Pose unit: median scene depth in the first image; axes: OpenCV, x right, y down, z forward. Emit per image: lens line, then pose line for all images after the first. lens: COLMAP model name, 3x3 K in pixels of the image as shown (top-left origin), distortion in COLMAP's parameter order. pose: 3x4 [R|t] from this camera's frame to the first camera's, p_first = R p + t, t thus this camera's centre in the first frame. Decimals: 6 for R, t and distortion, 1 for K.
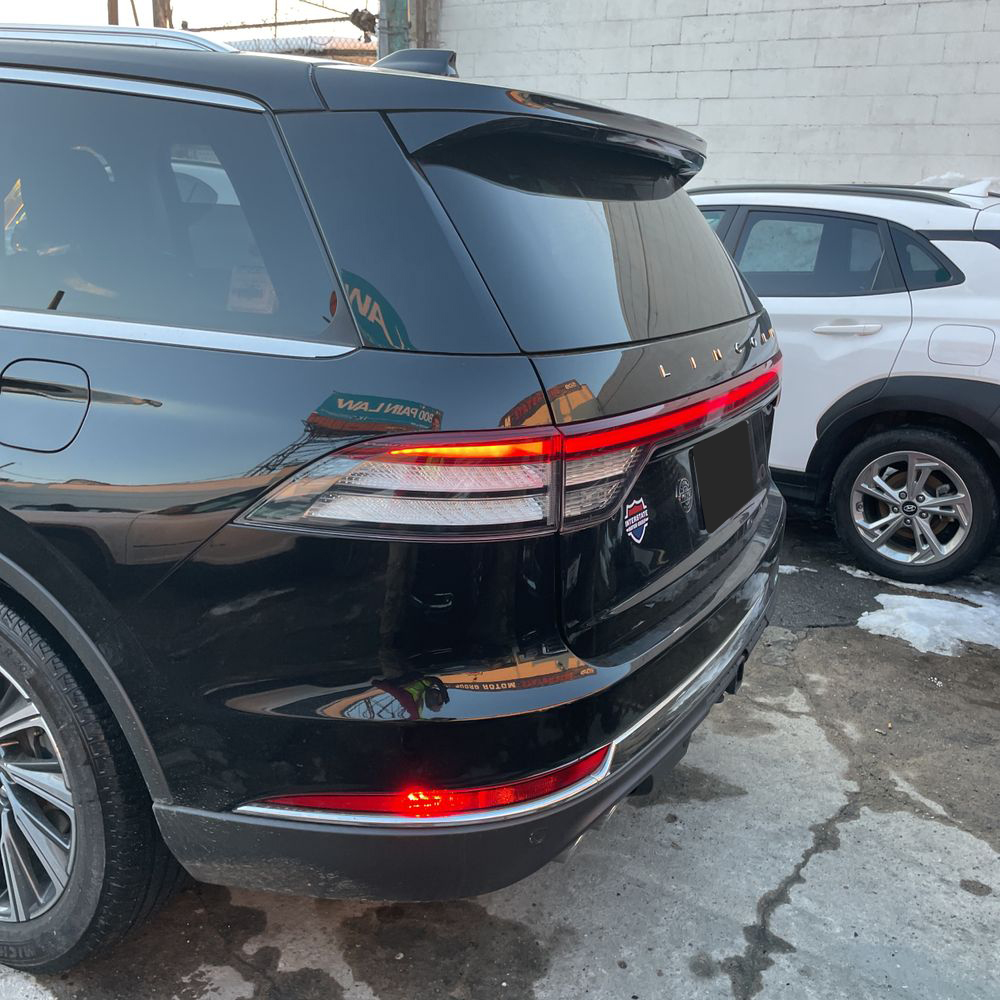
lens RADIAL K [[992.6, 0, 497.4], [0, 992.6, 511.8], [0, 0, 1]] dist [0.093375, -0.126905]
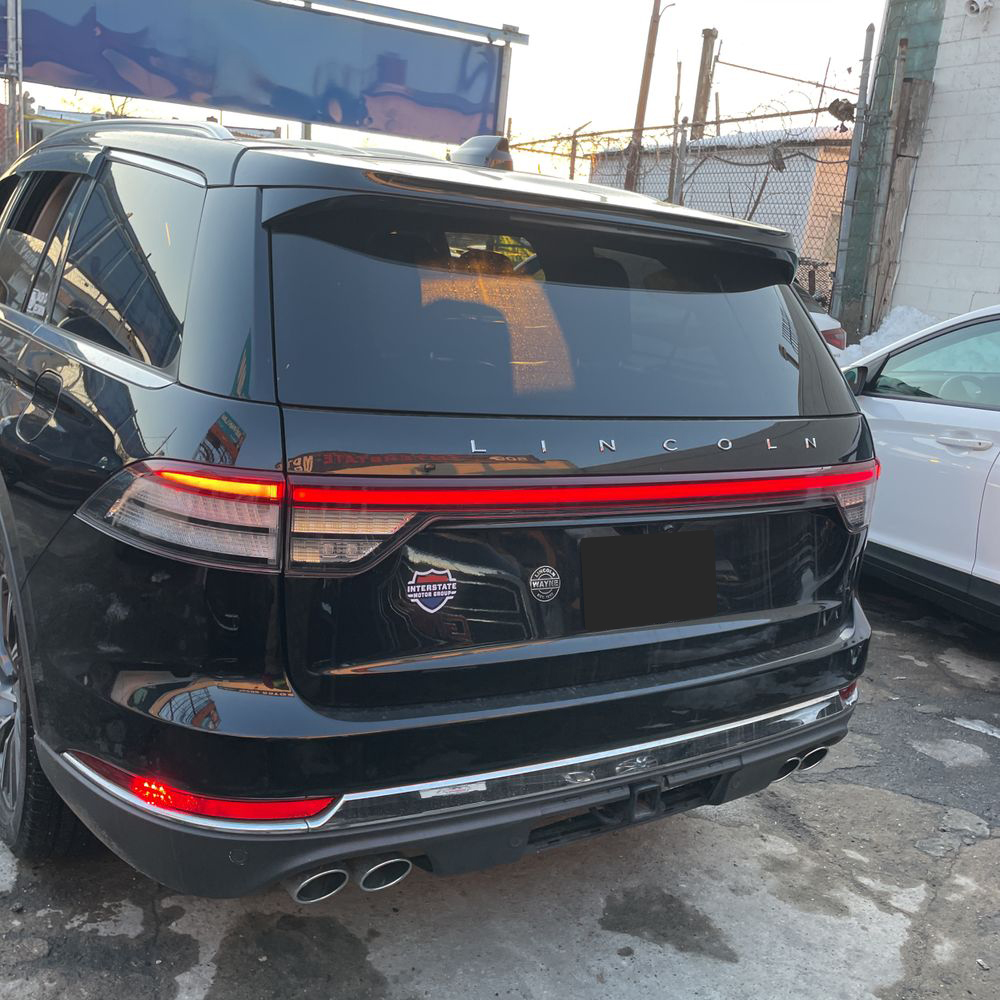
lens RADIAL K [[997.2, 0, 500.3], [0, 997.2, 528.1], [0, 0, 1]] dist [0.103197, -0.140815]
pose [[0.860693, 0.171923, -0.479219, 0.481100], [-0.203476, 0.978977, -0.014235, -0.037248], [0.466697, 0.109761, 0.877580, 0.103864]]
